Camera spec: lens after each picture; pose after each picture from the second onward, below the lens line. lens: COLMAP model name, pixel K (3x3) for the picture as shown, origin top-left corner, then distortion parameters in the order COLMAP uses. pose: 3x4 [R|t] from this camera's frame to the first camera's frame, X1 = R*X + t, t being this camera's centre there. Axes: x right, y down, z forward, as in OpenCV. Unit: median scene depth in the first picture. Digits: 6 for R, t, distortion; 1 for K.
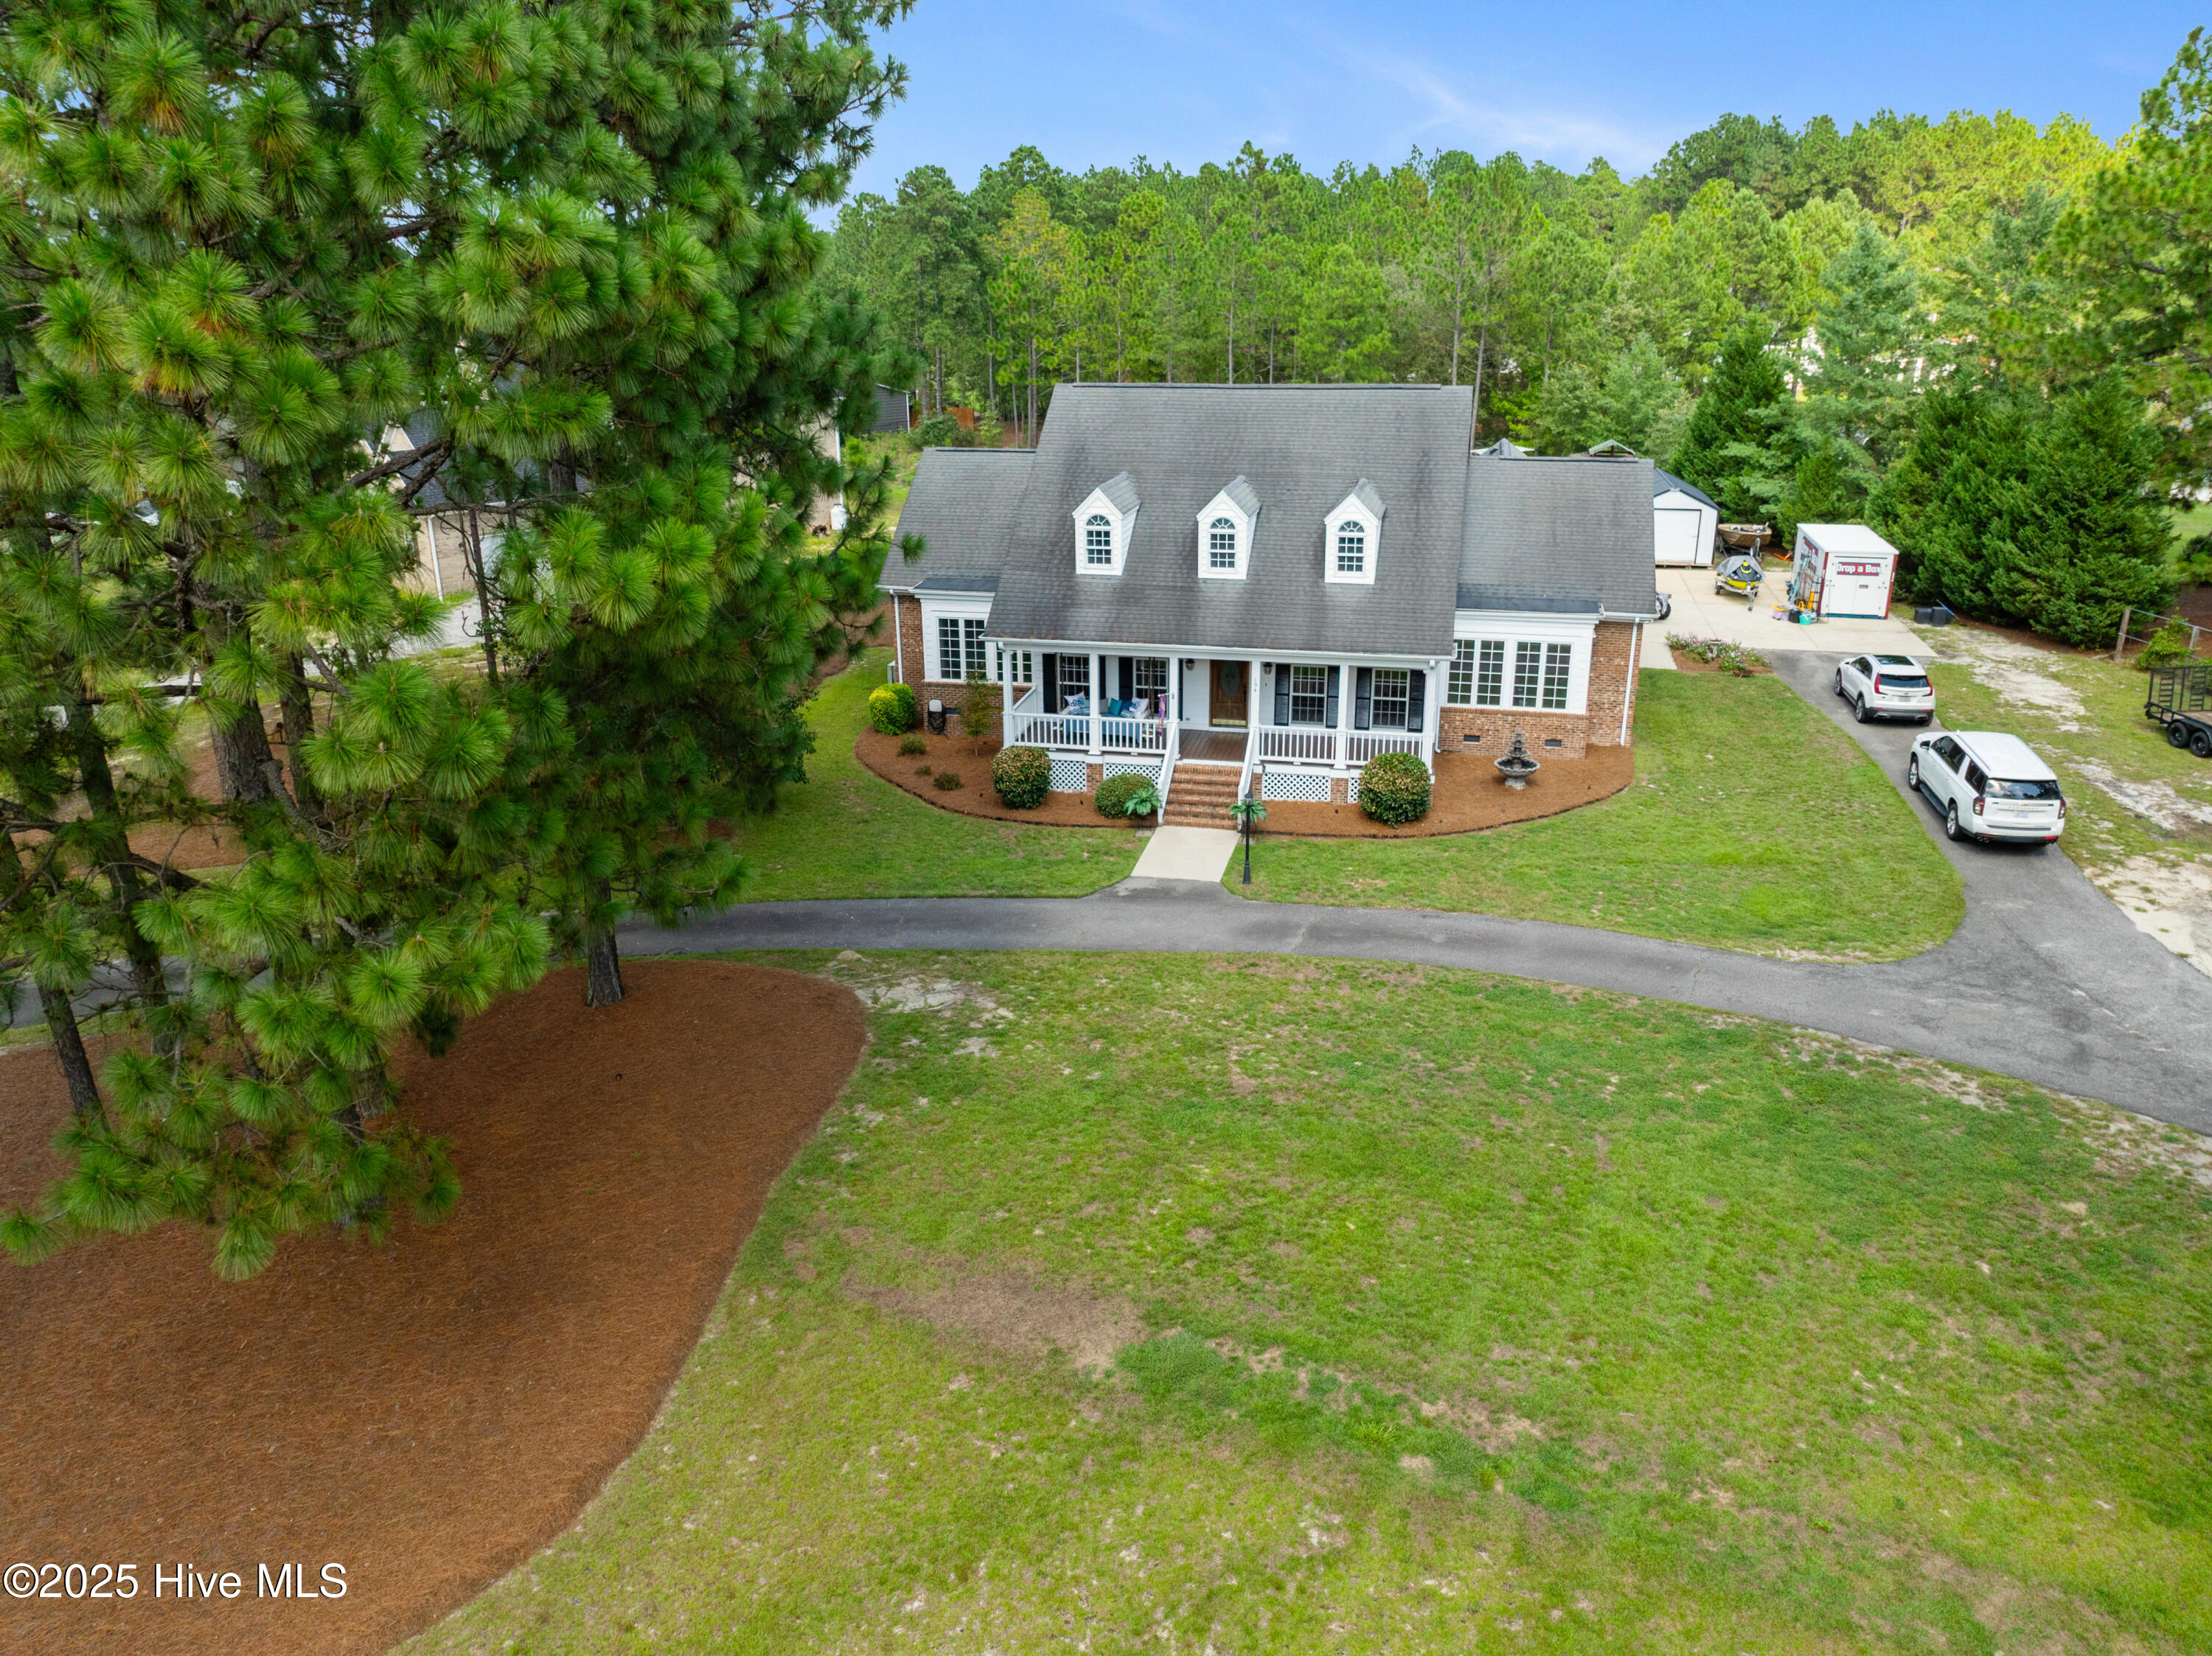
lens RADIAL K [[1558.7, 0, 1101.0], [0, 1558.7, 844.2], [0, 0, 1]] dist [-0.053978, 0.027556]
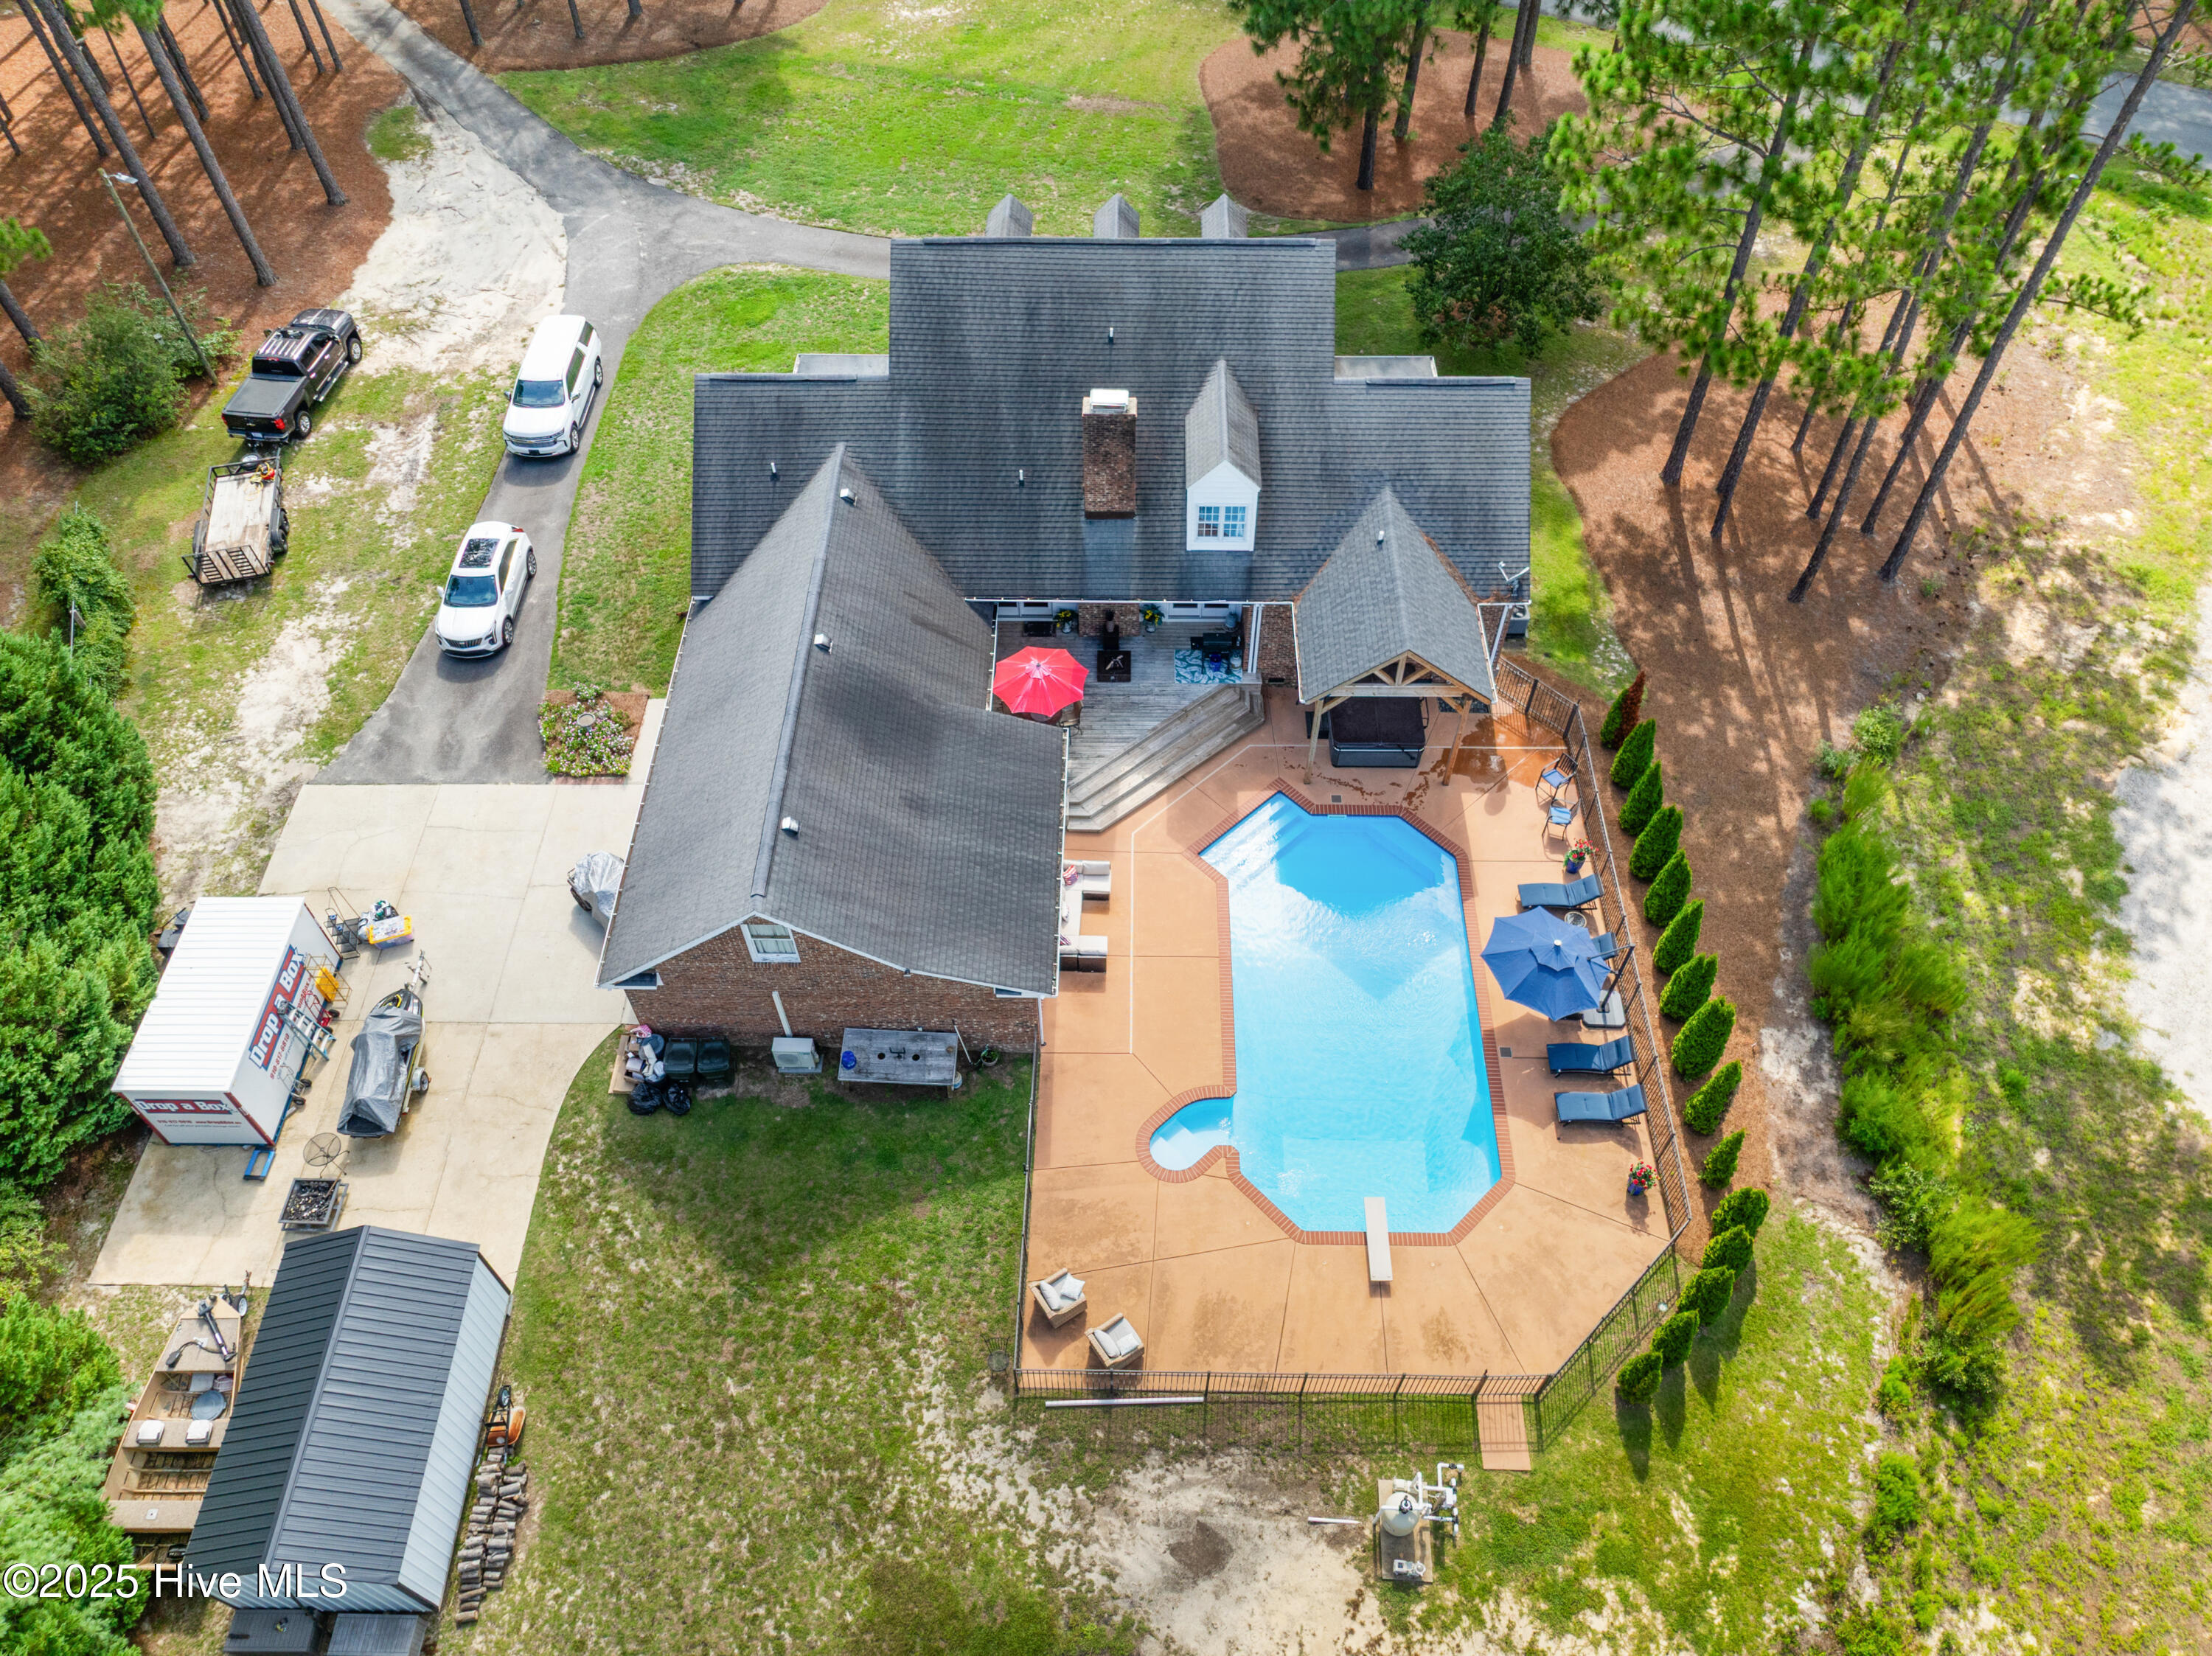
lens RADIAL K [[1558.7, 0, 1101.9], [0, 1558.7, 830.3], [0, 0, 1]] dist [-0.053978, 0.027556]
pose [[-0.976885, 0.180666, -0.114259, 0.322143], [-0.055046, 0.303878, 0.951120, -1.243061], [0.206555, 0.935424, -0.286908, 1.844197]]
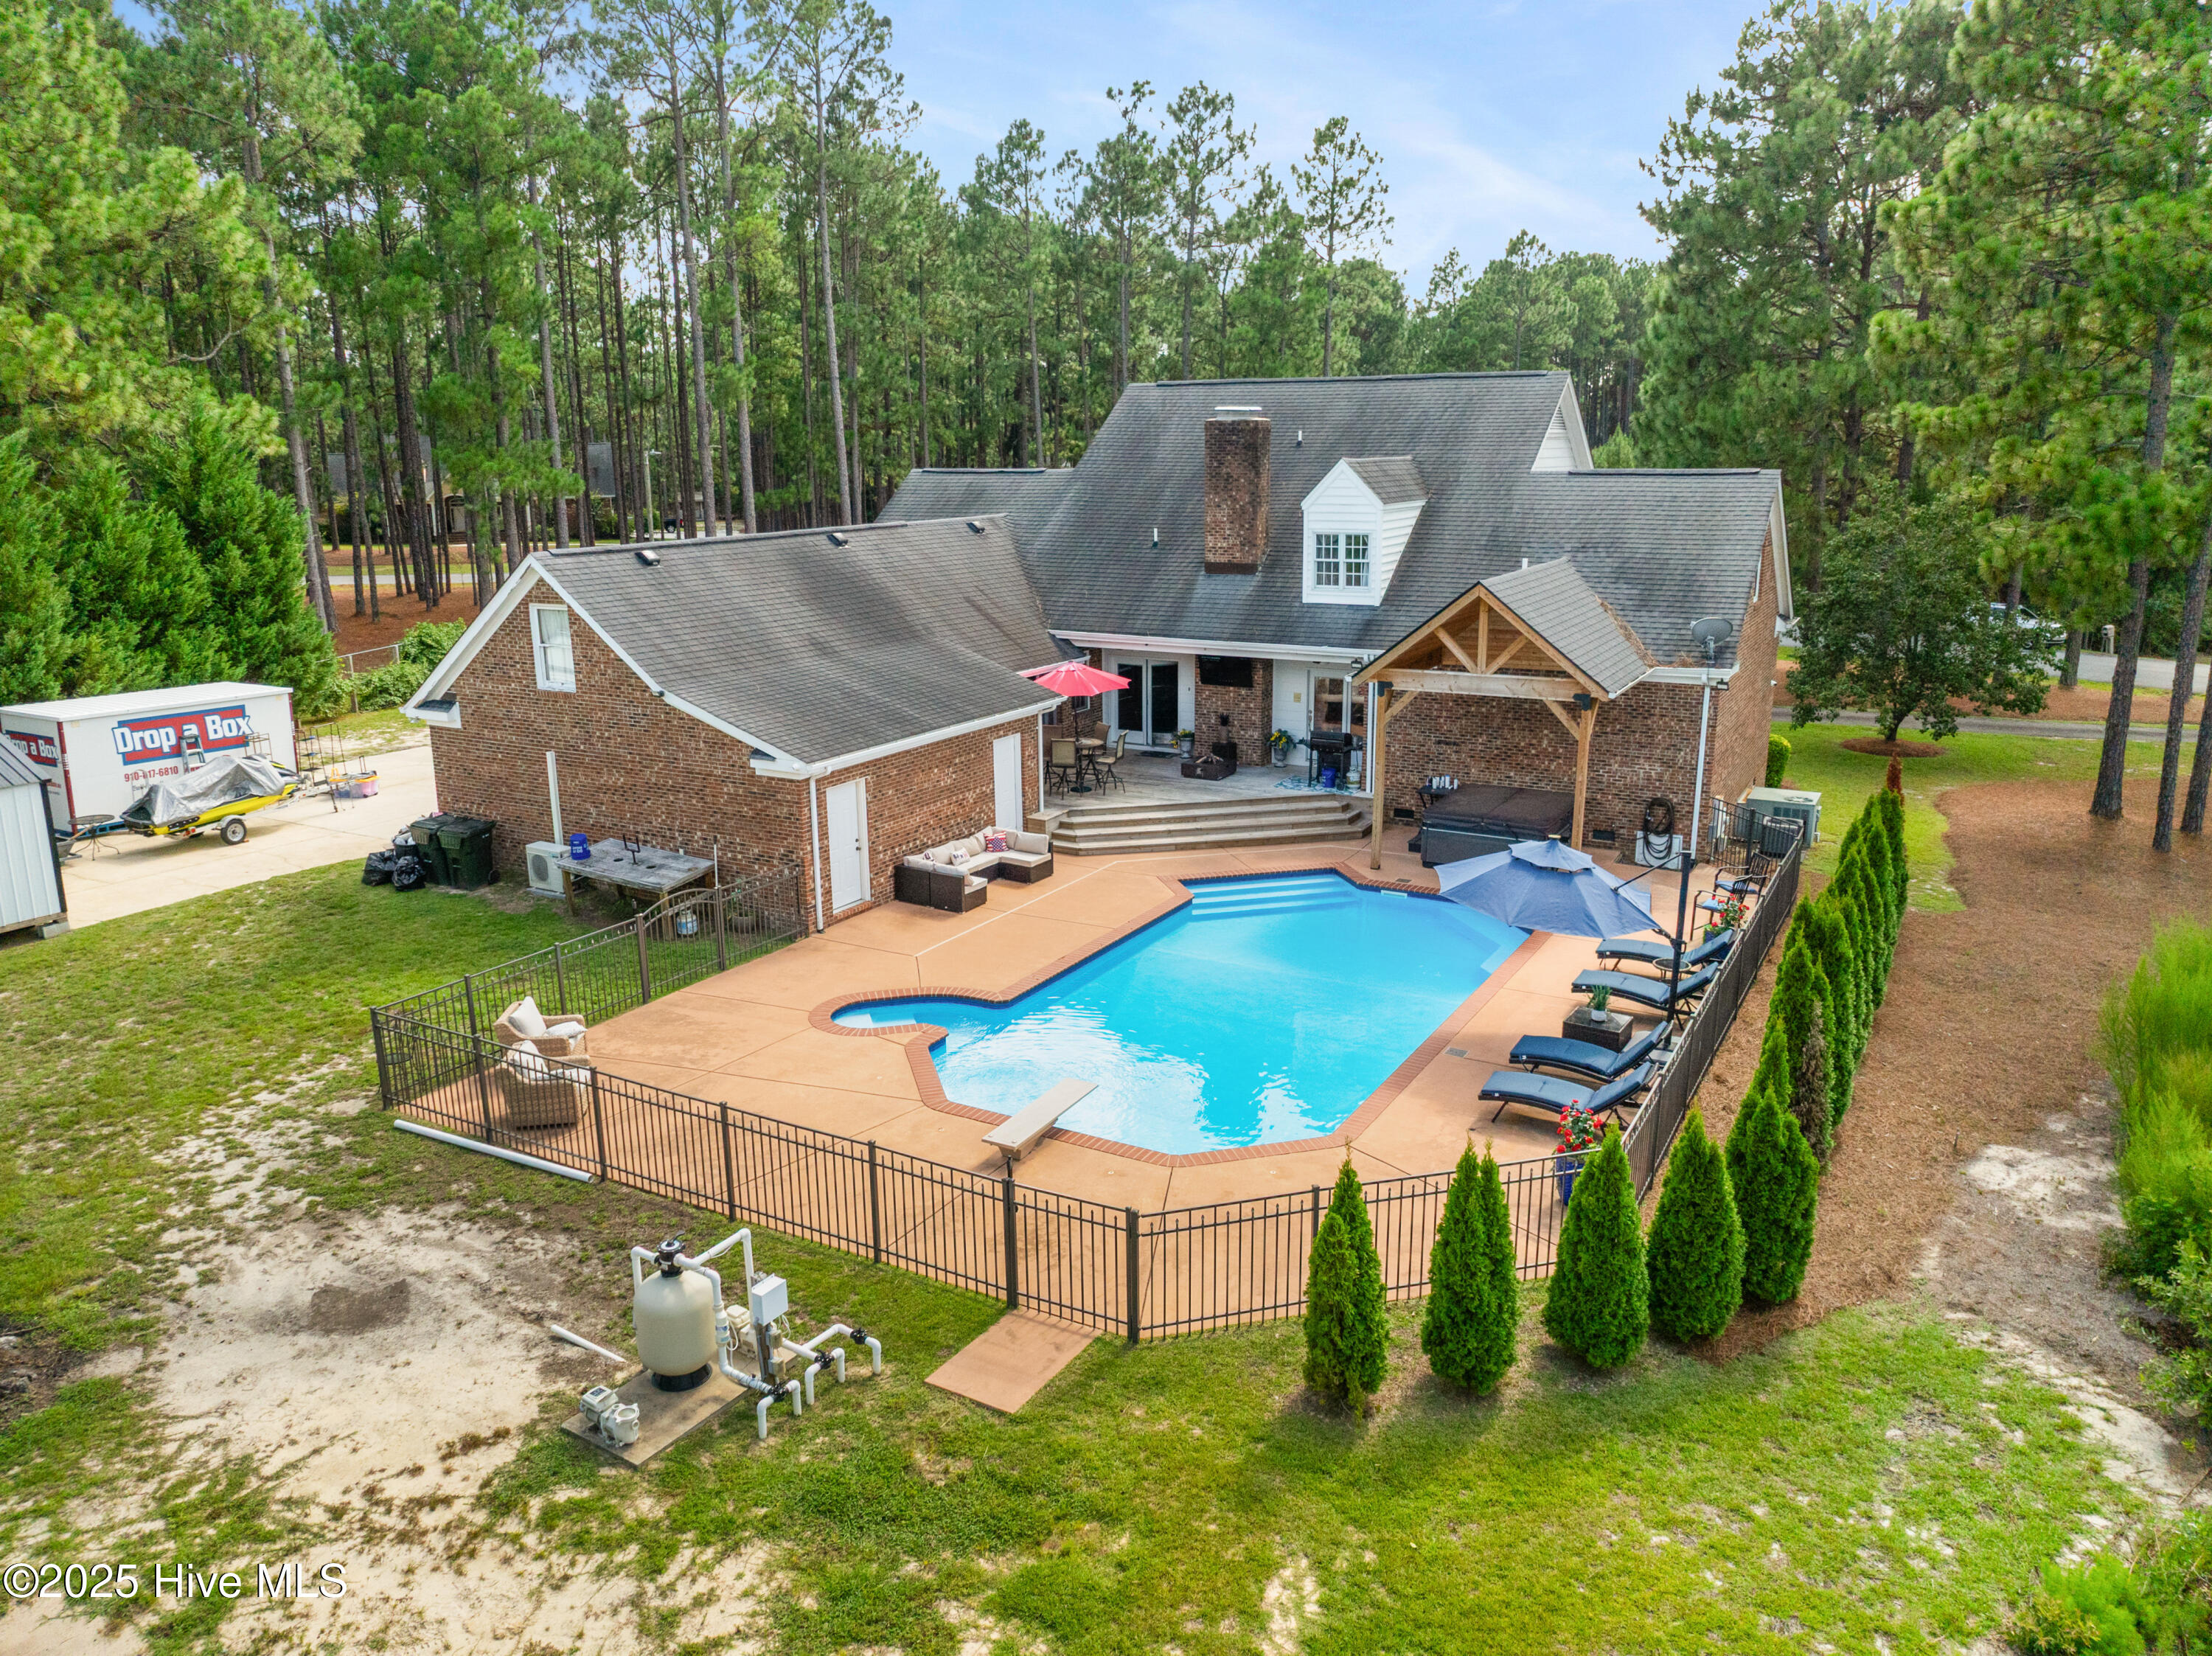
lens RADIAL K [[1558.7, 0, 1101.6], [0, 1558.7, 834.6], [0, 0, 1]] dist [-0.053978, 0.027556]
pose [[-0.957319, -0.046838, 0.285212, -0.043243], [0.122503, 0.828016, 0.547159, -0.669986], [-0.261788, 0.558745, -0.786938, 2.168398]]
